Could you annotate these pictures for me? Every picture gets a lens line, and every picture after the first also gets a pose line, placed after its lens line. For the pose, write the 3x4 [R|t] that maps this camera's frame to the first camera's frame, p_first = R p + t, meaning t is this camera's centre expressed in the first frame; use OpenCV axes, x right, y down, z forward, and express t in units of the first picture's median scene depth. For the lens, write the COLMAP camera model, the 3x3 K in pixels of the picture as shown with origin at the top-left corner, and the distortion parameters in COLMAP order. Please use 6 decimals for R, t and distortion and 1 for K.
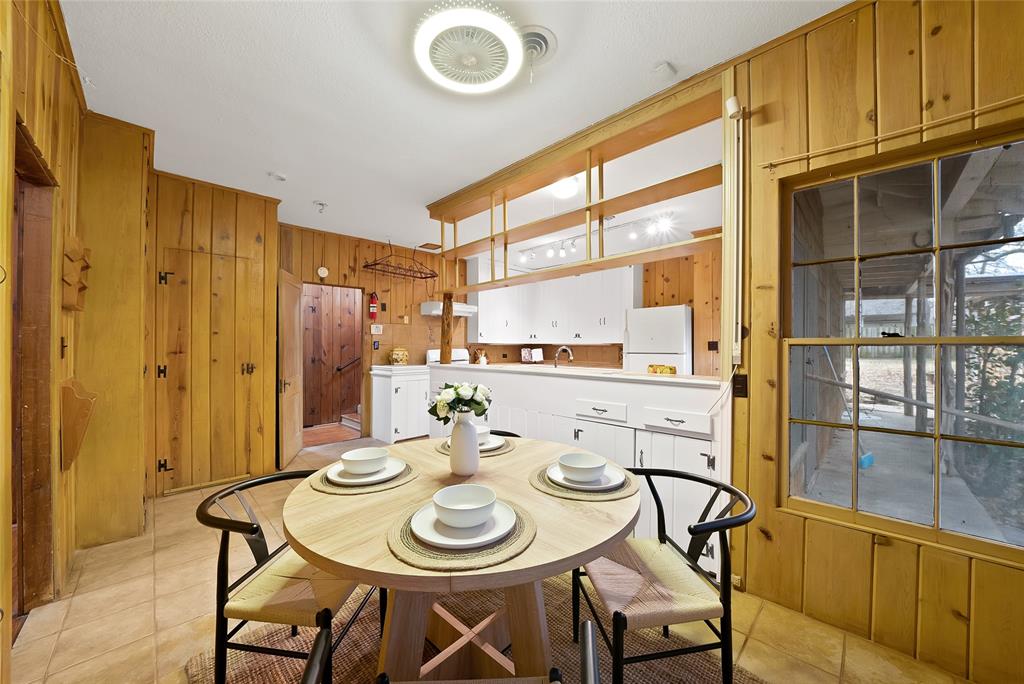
lens RADIAL K [[369.9, 0, 512.3], [0, 369.9, 342.8], [0, 0, 1]] dist [-0.017299, 0.000312]
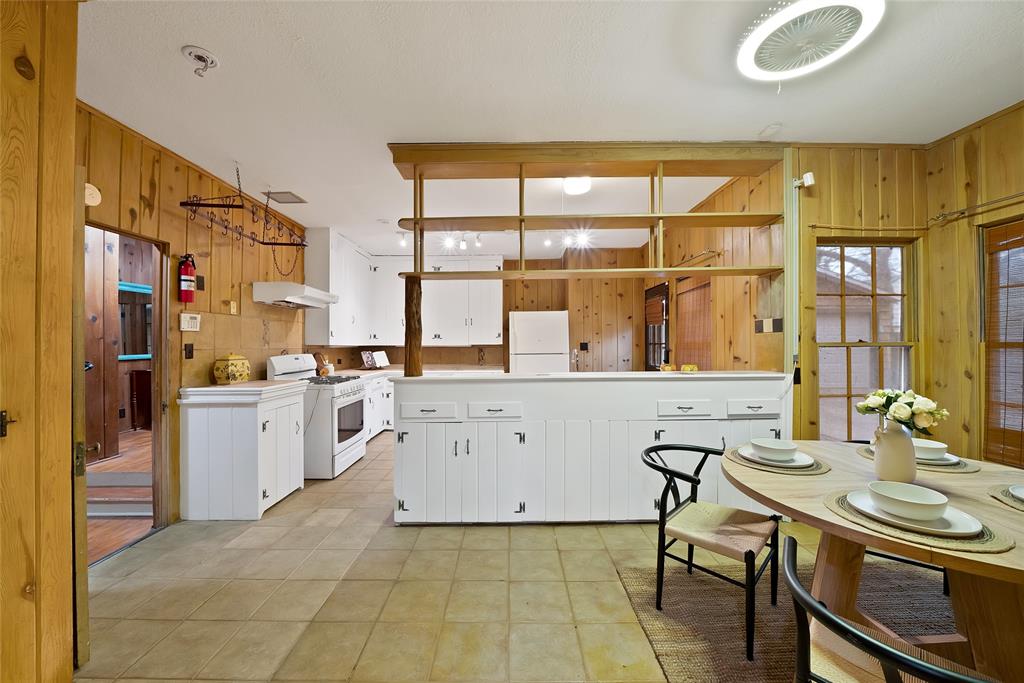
lens RADIAL K [[369.9, 0, 512.1], [0, 369.9, 341.7], [0, 0, 1]] dist [-0.017299, 0.000312]
pose [[0.708687, -0.000537, 0.705523, -0.420140], [0.002024, 0.999997, -0.001272, -0.005844], [-0.705520, 0.002329, 0.708686, 0.282205]]
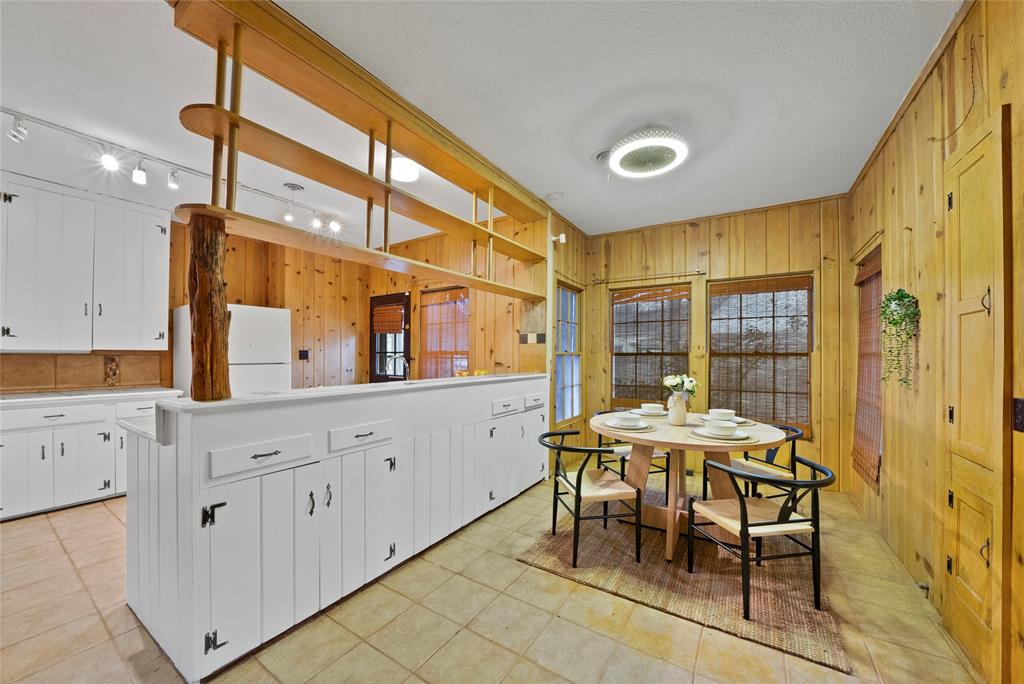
lens RADIAL K [[369.9, 0, 503.7], [0, 369.9, 357.5], [0, 0, 1]] dist [-0.017299, 0.000312]
pose [[-0.194451, -0.004960, 0.980900, -0.474446], [-0.009773, 0.999947, 0.003119, 0.006656], [-0.980864, -0.008980, -0.194489, 0.598293]]
